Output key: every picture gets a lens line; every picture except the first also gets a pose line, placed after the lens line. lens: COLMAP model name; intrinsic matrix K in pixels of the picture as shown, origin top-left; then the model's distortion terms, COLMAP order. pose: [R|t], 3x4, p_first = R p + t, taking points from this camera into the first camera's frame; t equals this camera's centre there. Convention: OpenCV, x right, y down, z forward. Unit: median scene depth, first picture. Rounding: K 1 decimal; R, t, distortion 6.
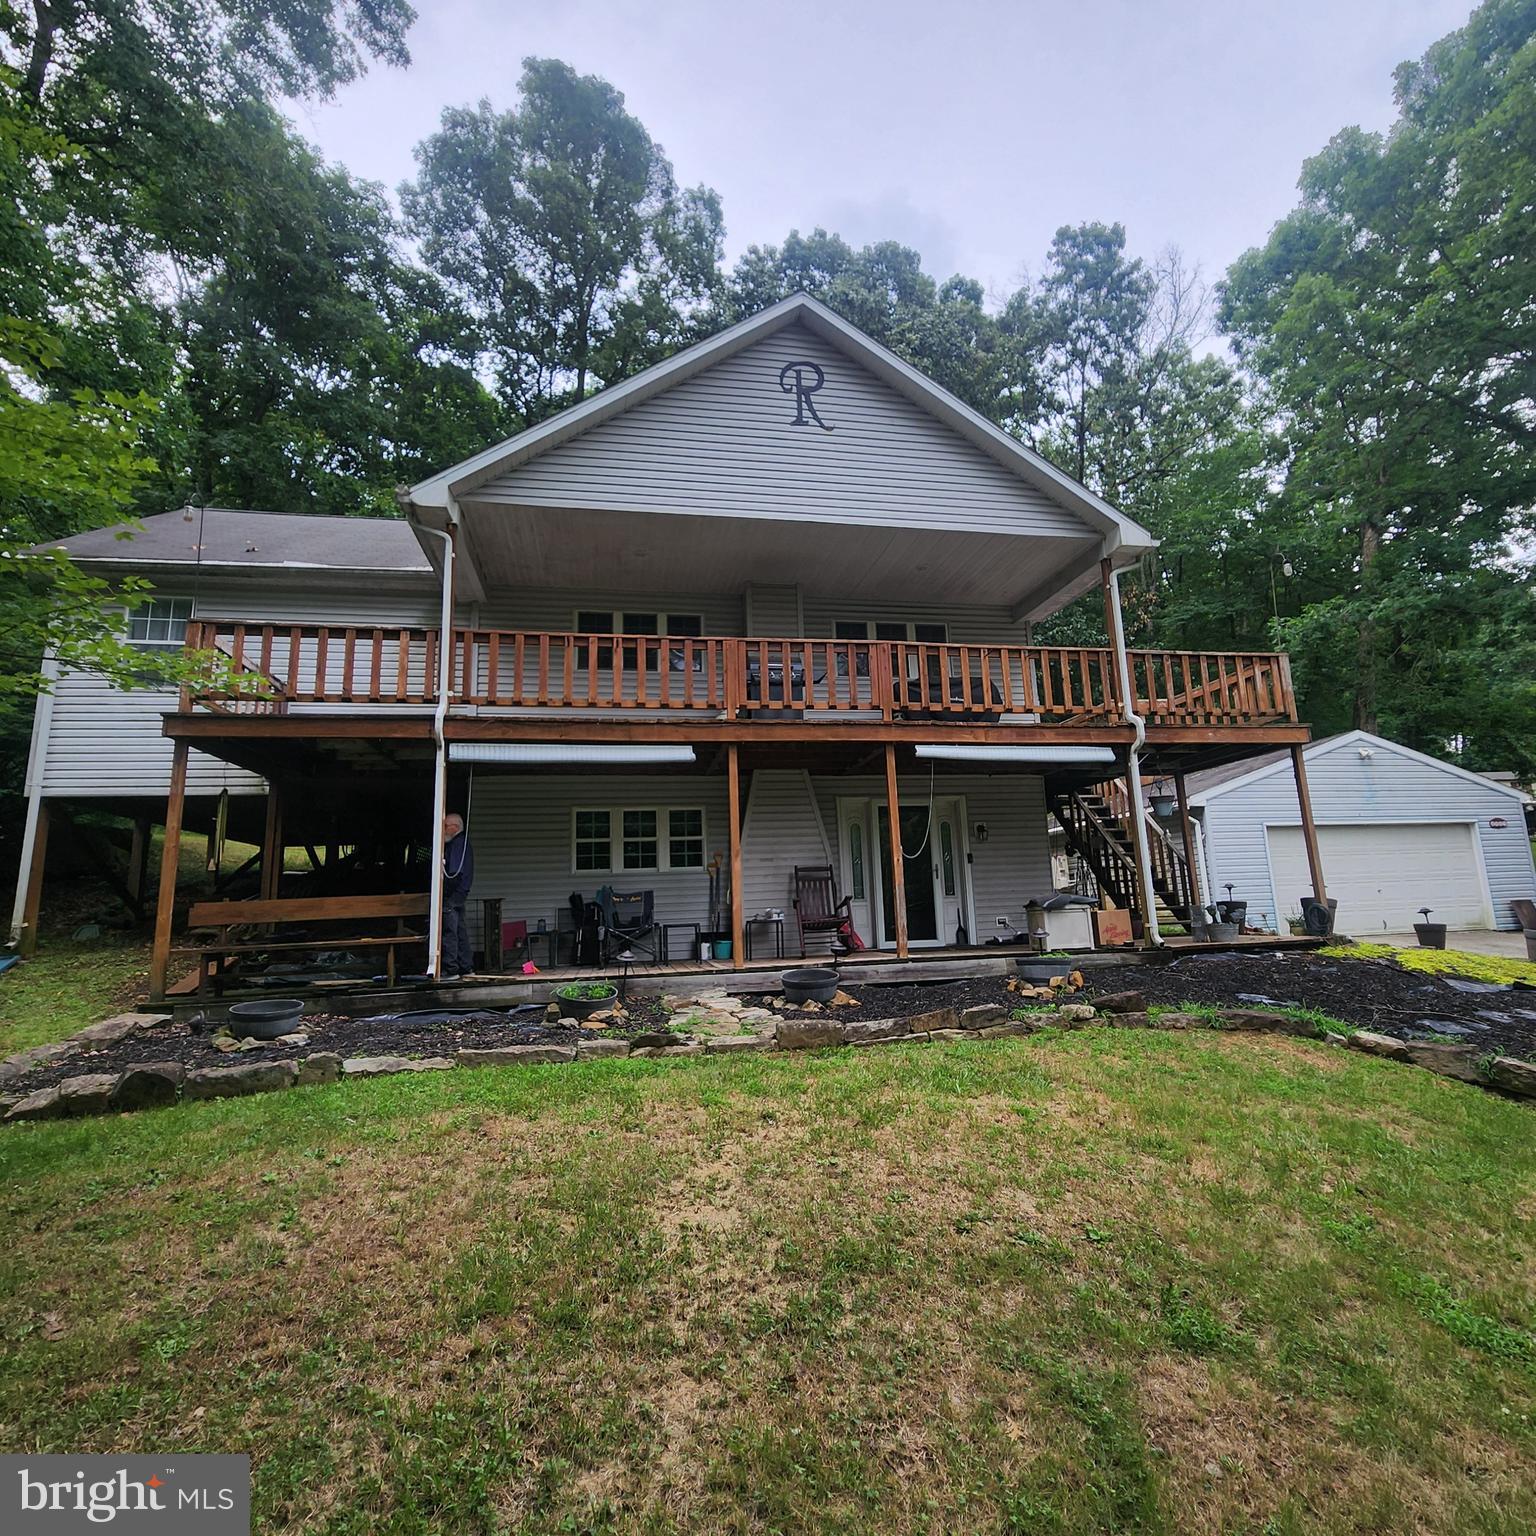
lens RADIAL K [[839.0, 0, 773.0], [0, 839.0, 773.1], [0, 0, 1]] dist [0.003599, -0.001127]
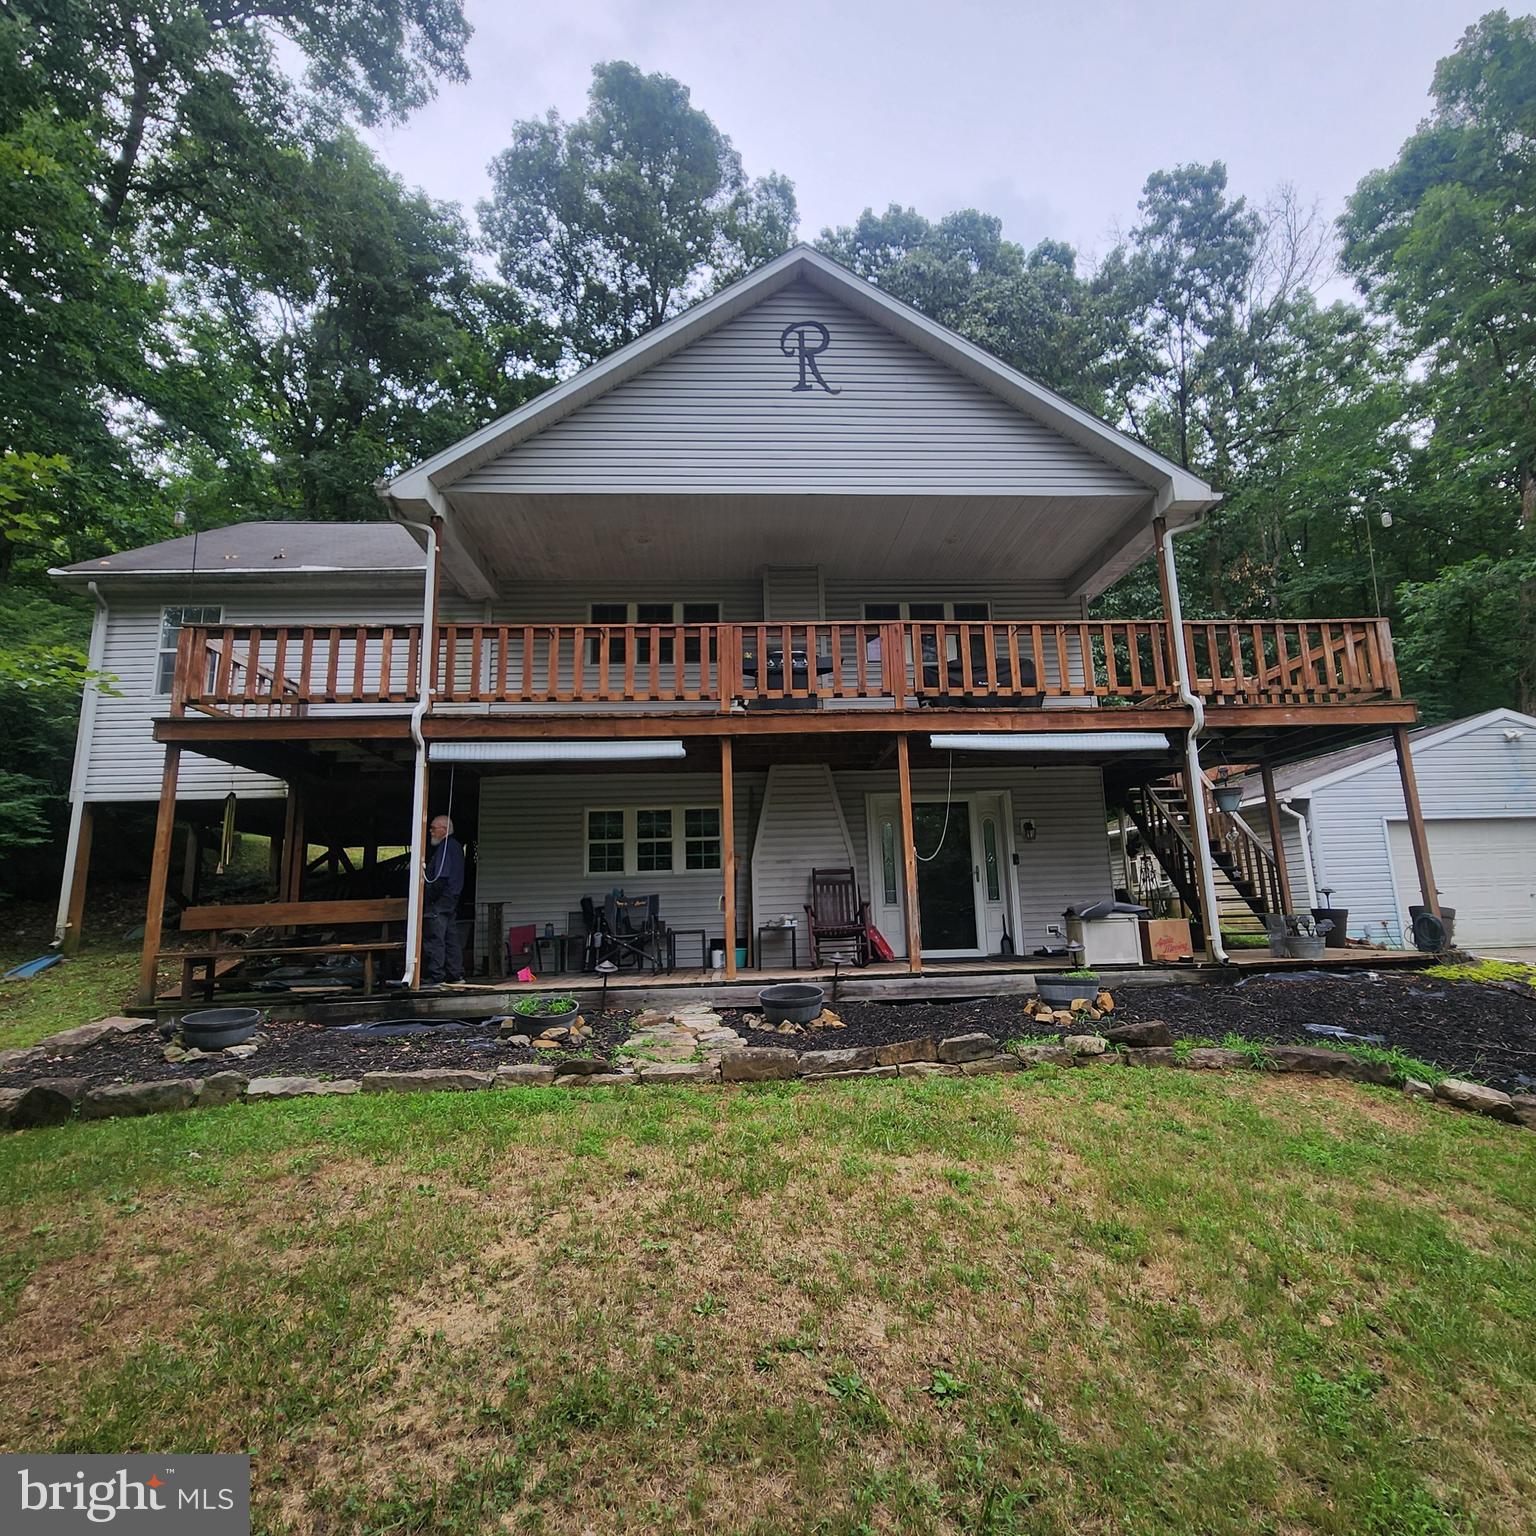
lens RADIAL K [[839.0, 0, 767.3], [0, 839.0, 771.4], [0, 0, 1]] dist [0.003599, -0.001127]
pose [[0.990995, -0.015127, -0.133044, 0.100725], [0.015388, 0.999881, 0.000934, 0.001925], [0.133015, -0.002973, 0.991110, 0.074180]]
